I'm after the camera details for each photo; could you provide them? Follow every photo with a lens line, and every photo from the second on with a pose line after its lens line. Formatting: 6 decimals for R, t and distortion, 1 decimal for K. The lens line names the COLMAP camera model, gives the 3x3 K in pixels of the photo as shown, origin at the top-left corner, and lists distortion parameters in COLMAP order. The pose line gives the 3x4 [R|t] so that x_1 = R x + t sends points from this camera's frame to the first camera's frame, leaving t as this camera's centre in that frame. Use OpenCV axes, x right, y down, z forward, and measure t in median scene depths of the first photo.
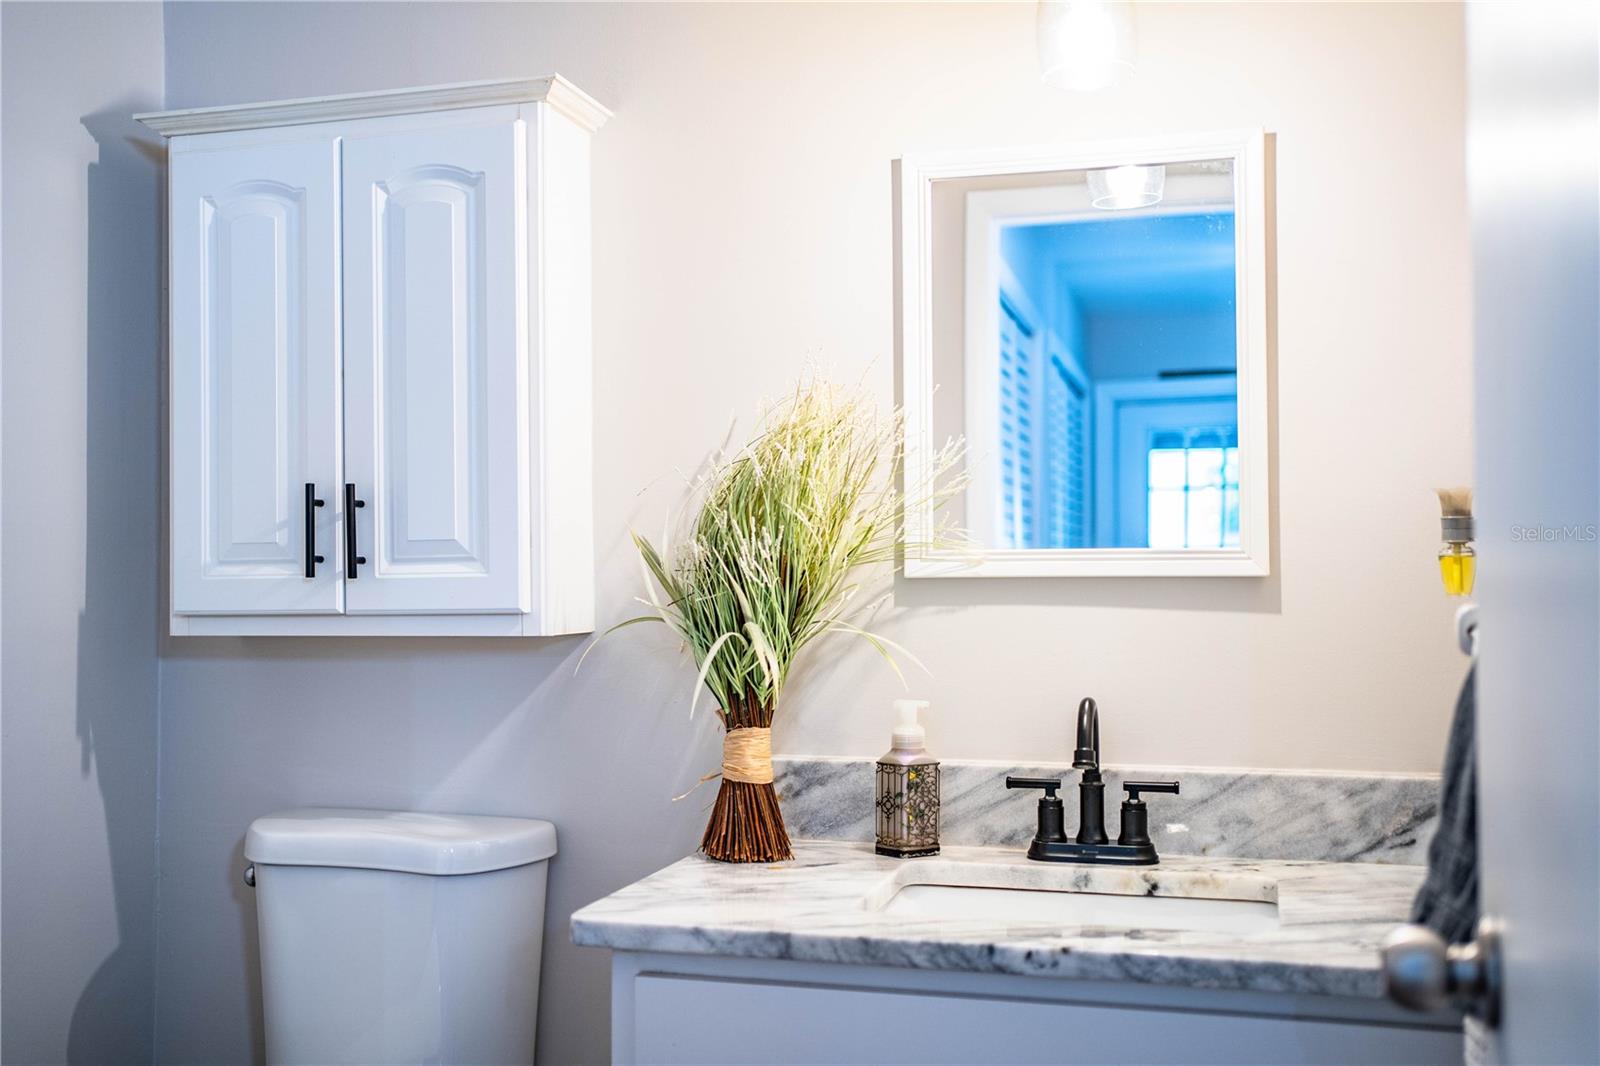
lens RADIAL K [[1641.6, 0, 800.0], [0, 1641.6, 533.0], [0, 0, 1]] dist [-0.044263, 0.190181]
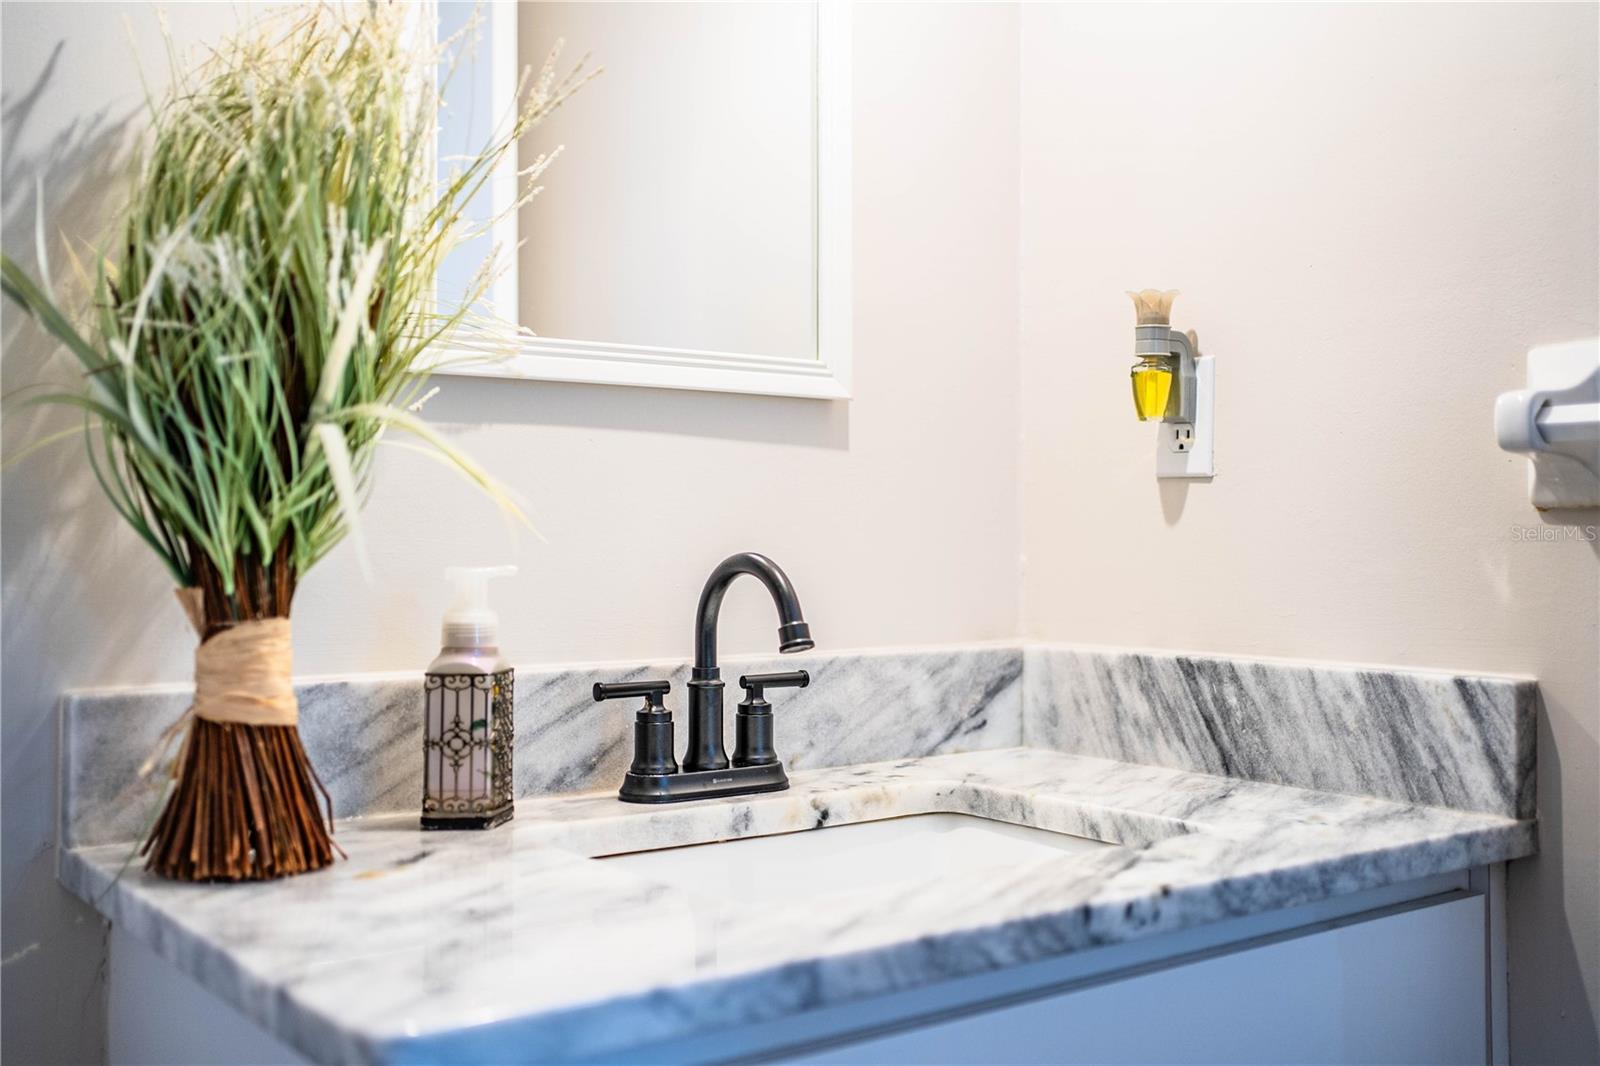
lens RADIAL K [[1641.6, 0, 800.0], [0, 1641.6, 533.0], [0, 0, 1]] dist [-0.044263, 0.190181]
pose [[0.600974, 0.006232, 0.799244, -0.352752], [-0.023165, 0.999685, 0.009624, 0.083841], [-0.798932, -0.024298, 0.600930, 0.564139]]
